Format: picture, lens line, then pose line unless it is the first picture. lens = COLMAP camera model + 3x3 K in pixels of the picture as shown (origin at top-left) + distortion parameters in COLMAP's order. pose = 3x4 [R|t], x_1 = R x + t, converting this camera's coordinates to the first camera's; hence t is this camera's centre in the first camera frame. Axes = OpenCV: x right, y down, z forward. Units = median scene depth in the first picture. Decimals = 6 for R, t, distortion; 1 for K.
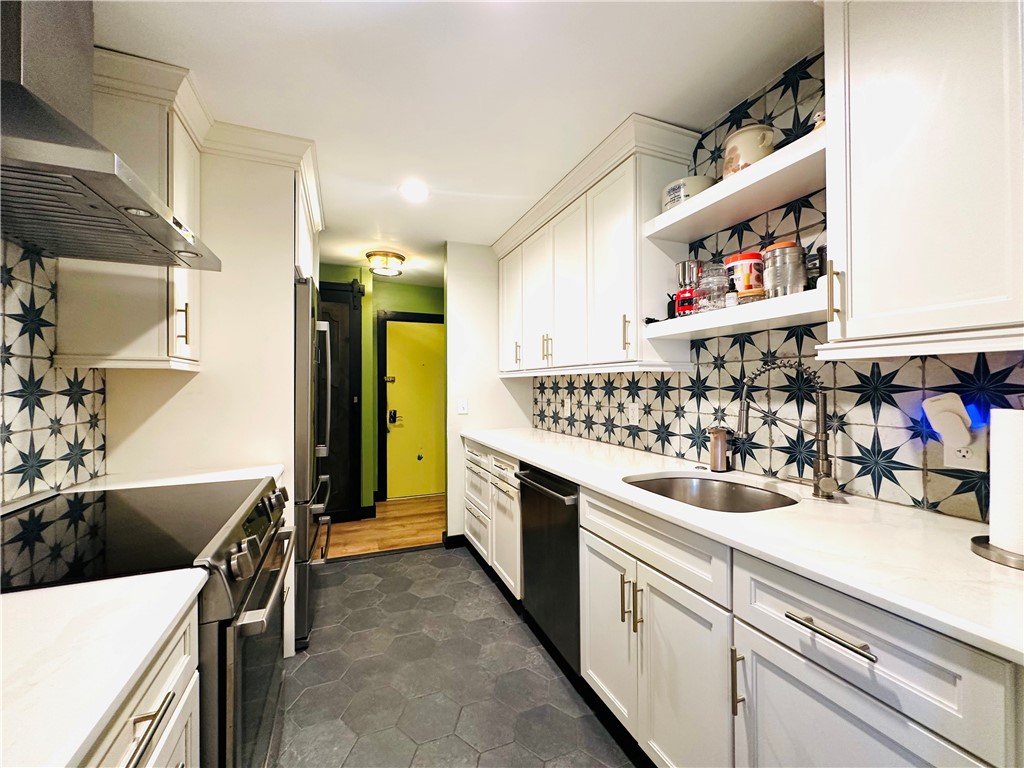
lens RADIAL K [[410.2, 0, 512.0], [0, 410.2, 384.0], [0, 0, 1]] dist [-0.001937, 0.000005]
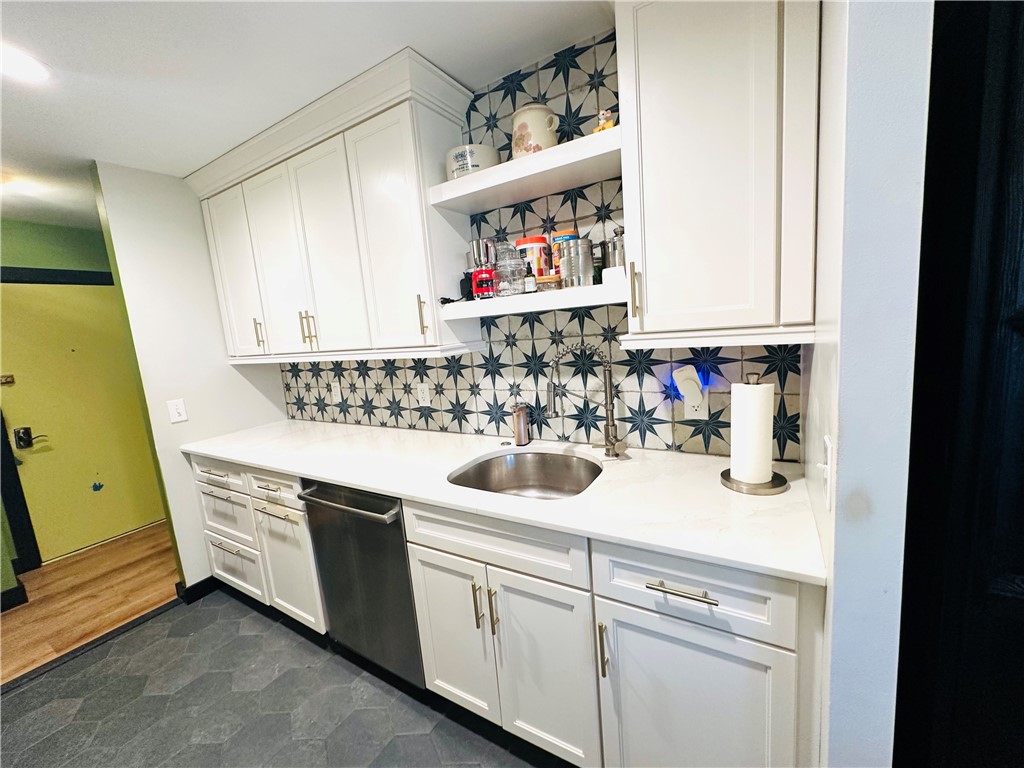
lens RADIAL K [[410.2, 0, 512.0], [0, 410.2, 384.0], [0, 0, 1]] dist [-0.001937, 0.000005]
pose [[0.802031, -0.147869, 0.578689, -0.106407], [0.075814, 0.986237, 0.146933, -0.095877], [-0.592451, -0.073972, 0.802203, 0.161216]]
